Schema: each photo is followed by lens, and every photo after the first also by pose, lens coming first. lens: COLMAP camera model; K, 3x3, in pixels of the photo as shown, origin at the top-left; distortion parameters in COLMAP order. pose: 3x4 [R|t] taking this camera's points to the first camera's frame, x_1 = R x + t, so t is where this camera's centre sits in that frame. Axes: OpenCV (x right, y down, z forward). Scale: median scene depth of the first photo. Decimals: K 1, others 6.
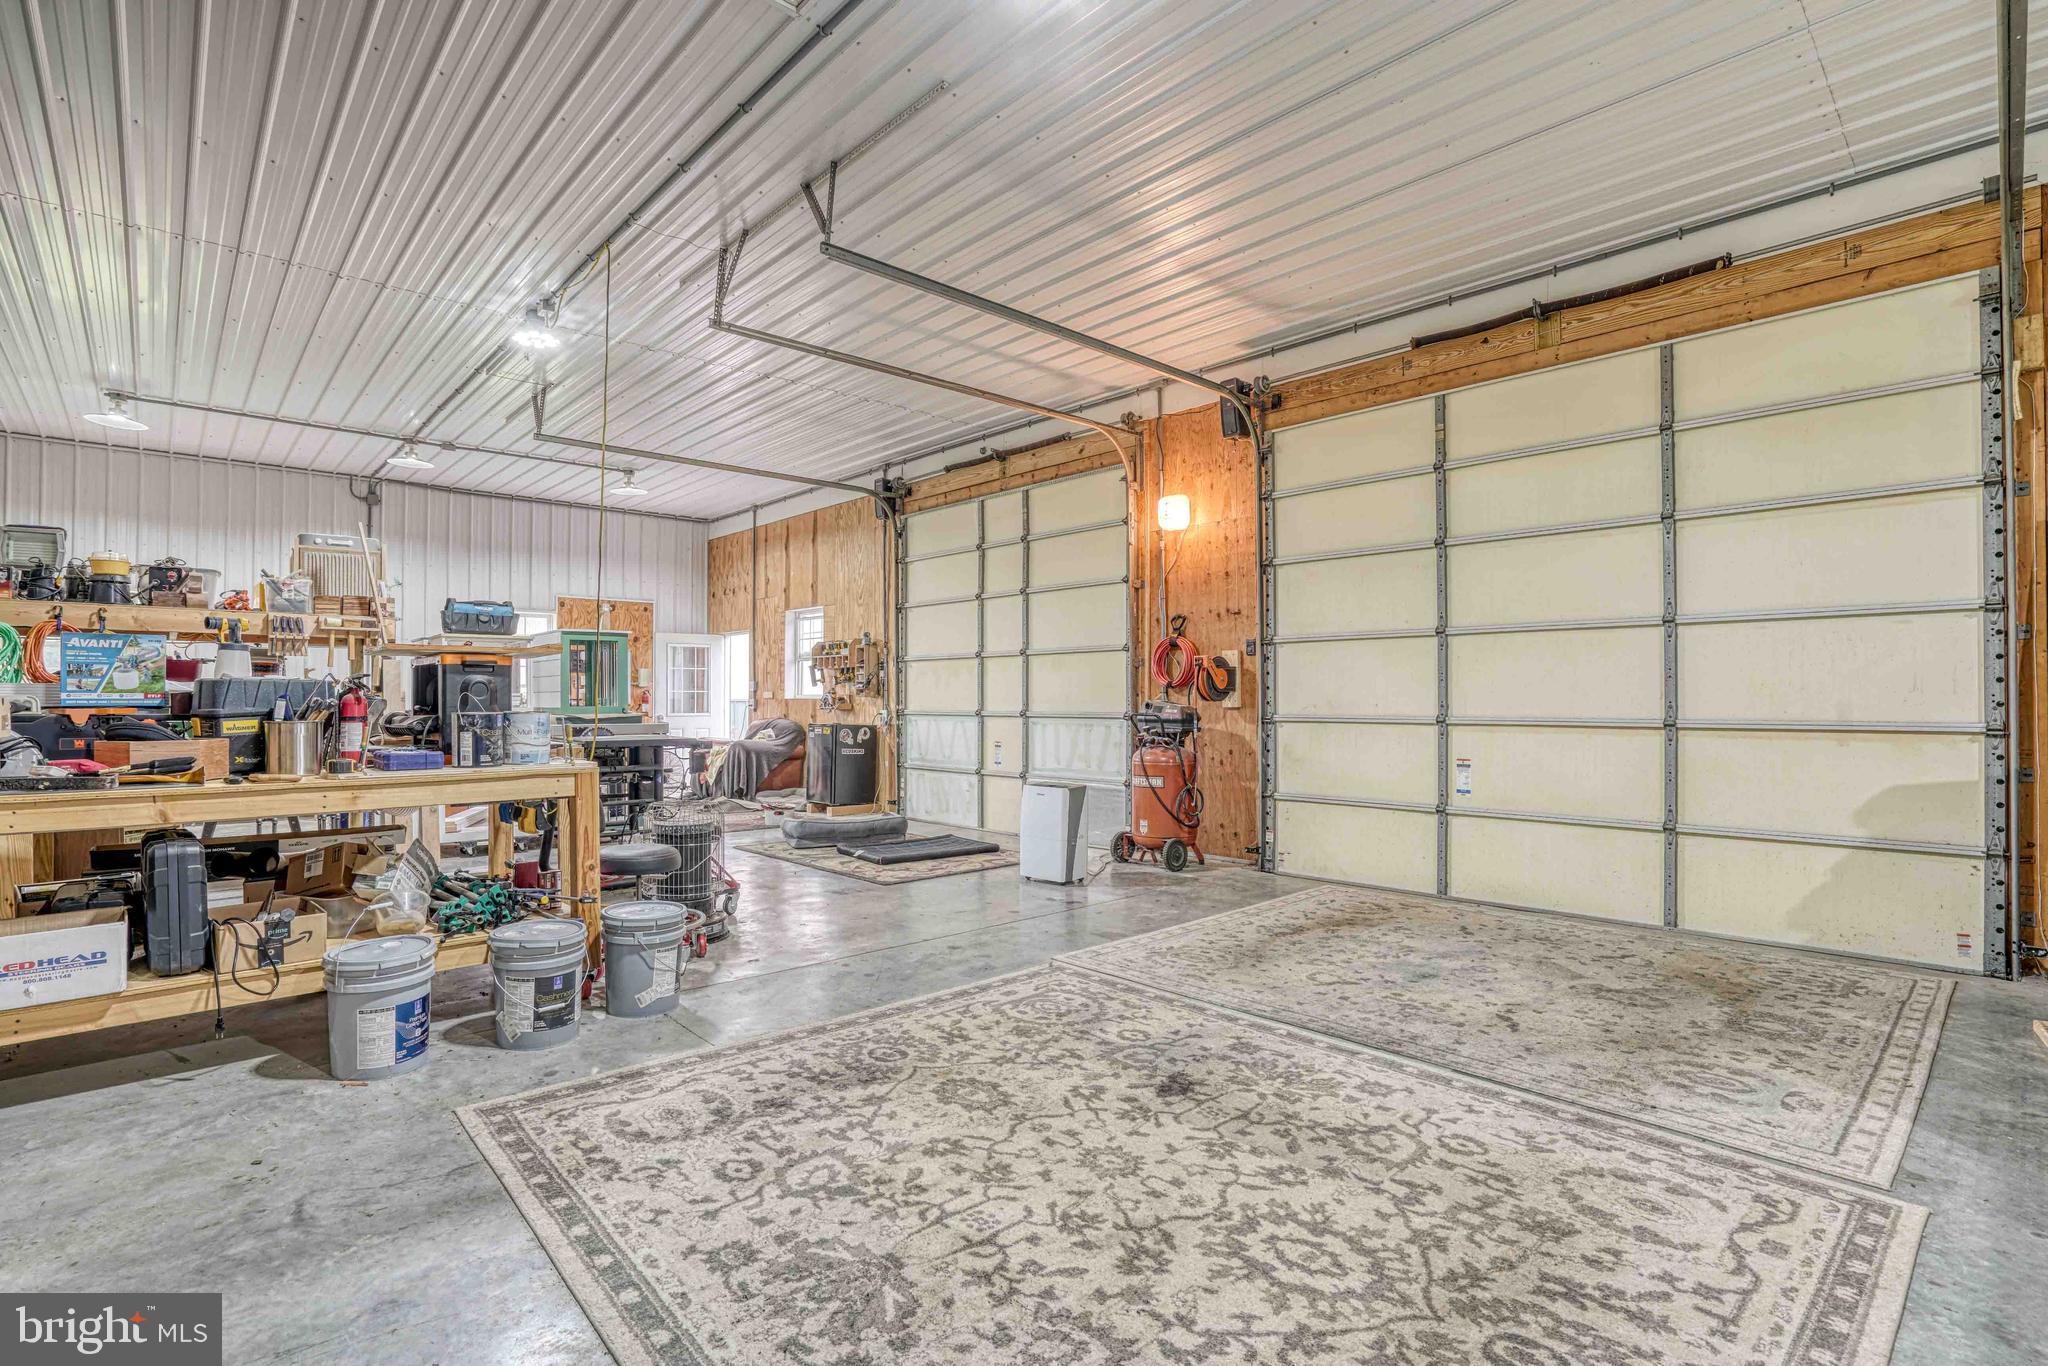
lens RADIAL K [[950.0, 0, 1024.0], [0, 950.0, 683.0], [0, 0, 1]] dist [-0.059431, 0.018518]
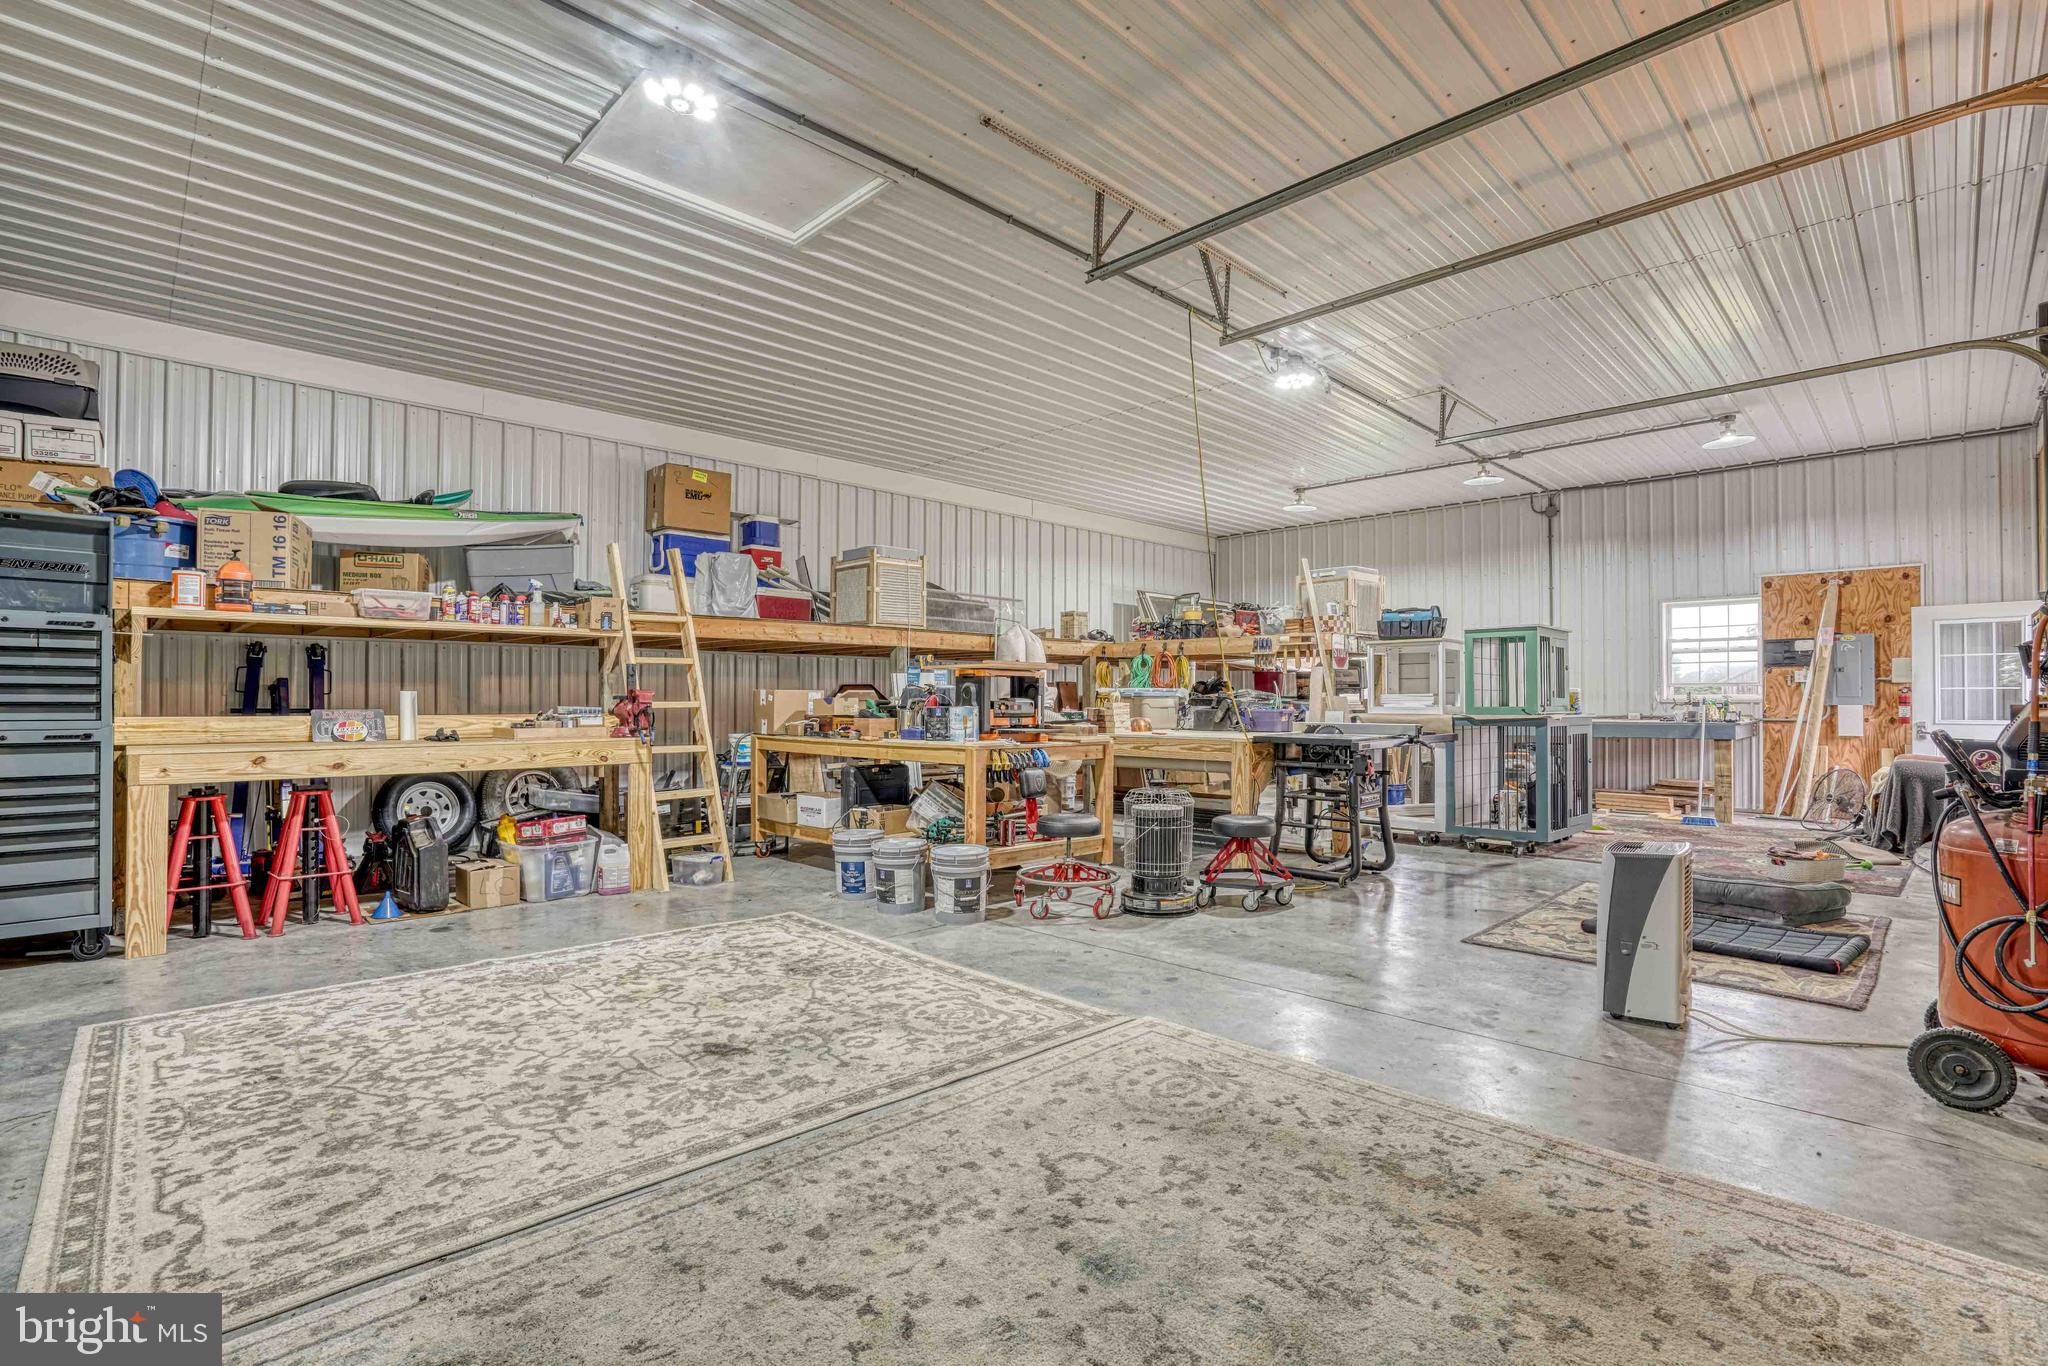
lens RADIAL K [[950.0, 0, 1024.0], [0, 950.0, 683.0], [0, 0, 1]] dist [-0.059431, 0.018518]
pose [[0.036964, -0.014779, -0.999207, 1.437427], [0.014733, 0.999790, -0.014243, 0.022304], [0.999208, -0.014194, 0.037174, 1.481088]]
